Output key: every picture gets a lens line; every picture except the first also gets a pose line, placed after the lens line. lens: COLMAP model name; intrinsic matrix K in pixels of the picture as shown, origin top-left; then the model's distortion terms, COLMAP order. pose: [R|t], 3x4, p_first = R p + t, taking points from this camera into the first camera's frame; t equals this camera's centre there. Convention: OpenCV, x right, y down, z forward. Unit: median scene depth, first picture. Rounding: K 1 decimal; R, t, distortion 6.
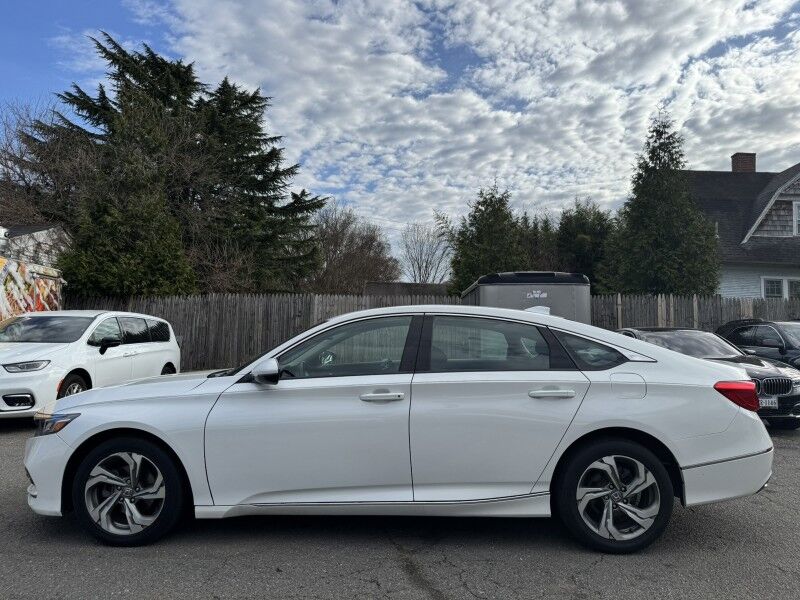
lens RADIAL K [[576.7, 0, 397.5], [0, 576.7, 285.6], [0, 0, 1]] dist [0.025194, -0.038424]
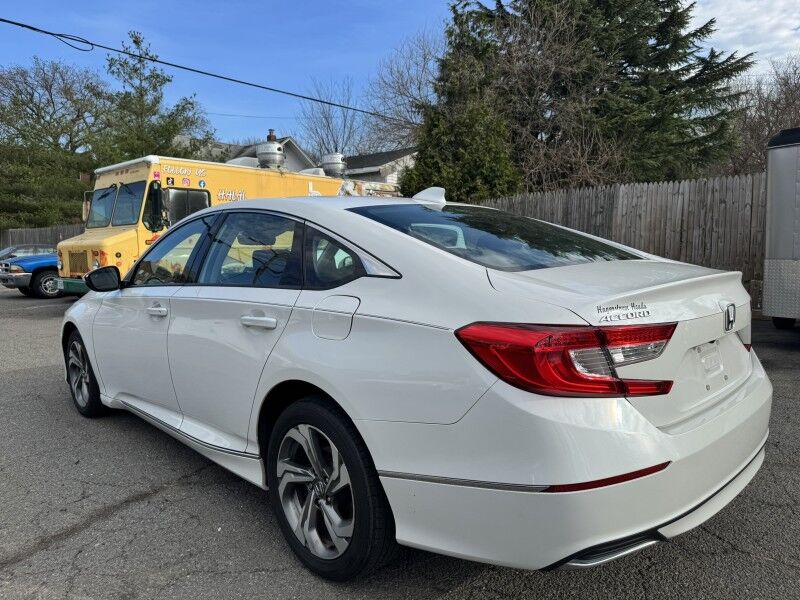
lens RADIAL K [[576.7, 0, 401.9], [0, 576.7, 297.0], [0, 0, 1]] dist [0.025194, -0.038424]
pose [[0.708169, 0.042106, -0.704786, 0.262479], [0.092376, 0.984114, 0.151613, 0.021529], [0.699974, -0.172473, 0.693030, 0.198038]]
